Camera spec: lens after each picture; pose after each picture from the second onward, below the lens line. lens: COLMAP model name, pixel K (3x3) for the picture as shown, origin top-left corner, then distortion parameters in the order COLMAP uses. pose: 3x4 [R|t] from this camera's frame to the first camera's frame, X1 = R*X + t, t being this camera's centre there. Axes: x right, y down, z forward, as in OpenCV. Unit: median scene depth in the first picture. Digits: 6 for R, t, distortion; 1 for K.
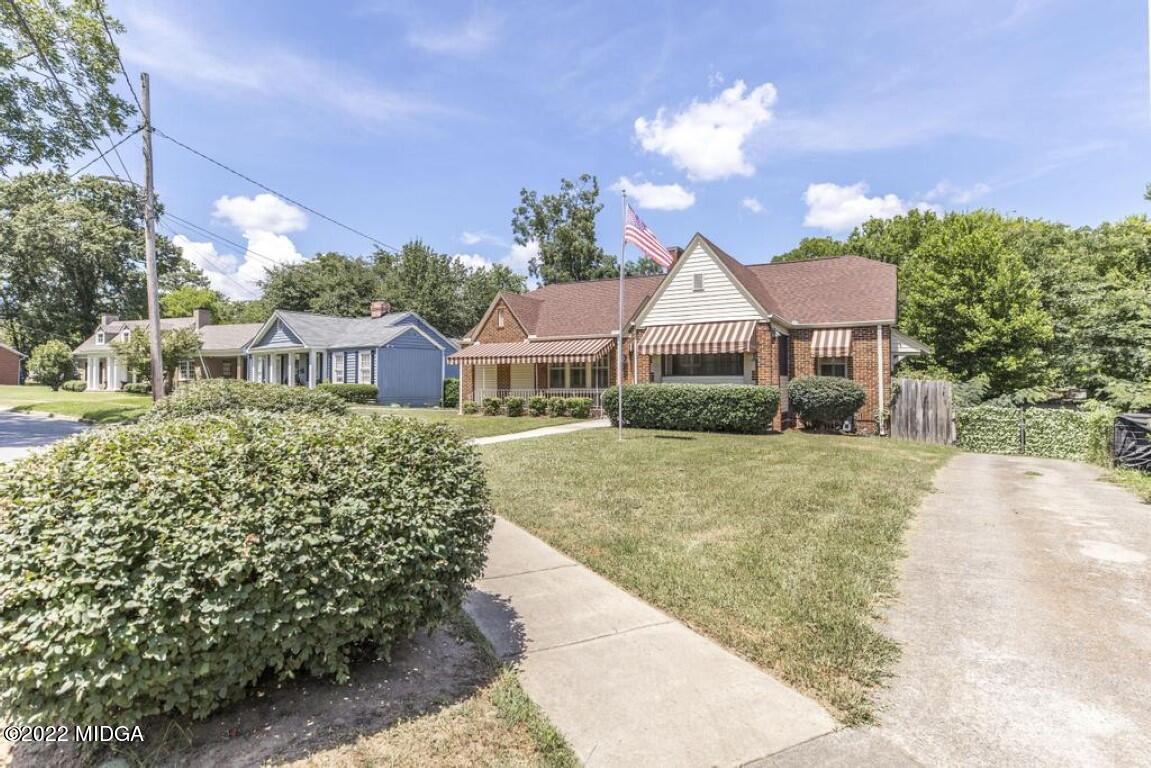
lens RADIAL K [[595.8, 0, 572.8], [0, 595.8, 382.5], [0, 0, 1]] dist [0.005487, 0.000929]
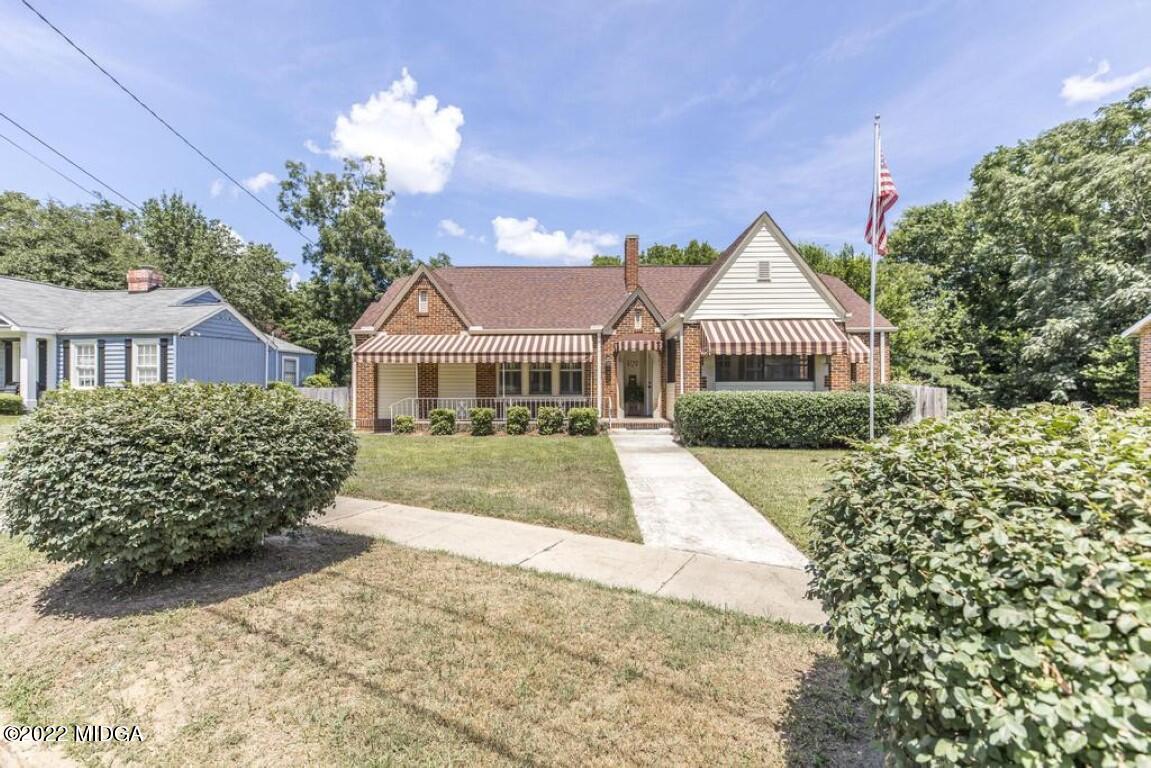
lens RADIAL K [[546.0, 0, 572.8], [0, 546.0, 389.6], [0, 0, 1]] dist [0.004019, 0.000273]
pose [[0.881075, -0.001113, 0.472976, -0.278674], [-0.001797, 0.999982, 0.005701, -0.002307], [-0.472974, -0.005873, 0.881057, 0.311519]]
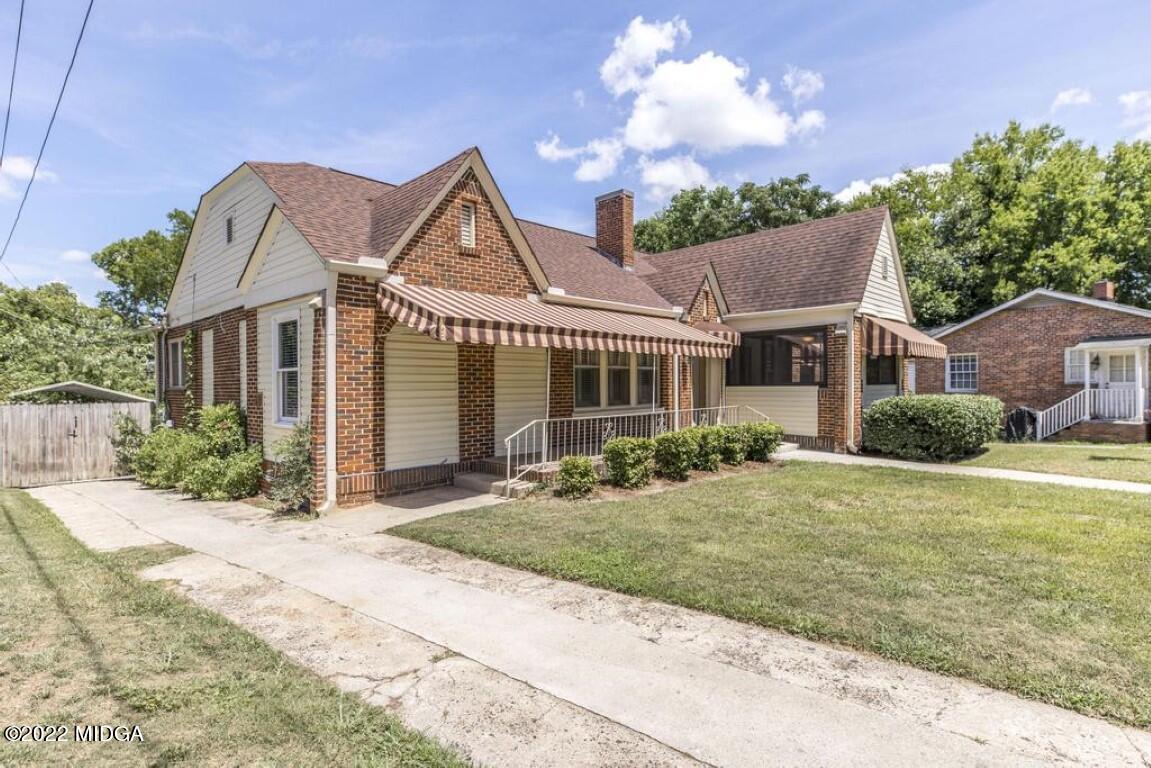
lens RADIAL K [[595.8, 0, 573.9], [0, 595.8, 384.3], [0, 0, 1]] dist [0.005487, 0.000929]
pose [[0.270992, 0.017559, 0.962421, -0.479214], [-0.002234, 0.999842, -0.017613, 0.003222], [-0.962579, 0.002623, 0.270989, 0.829322]]
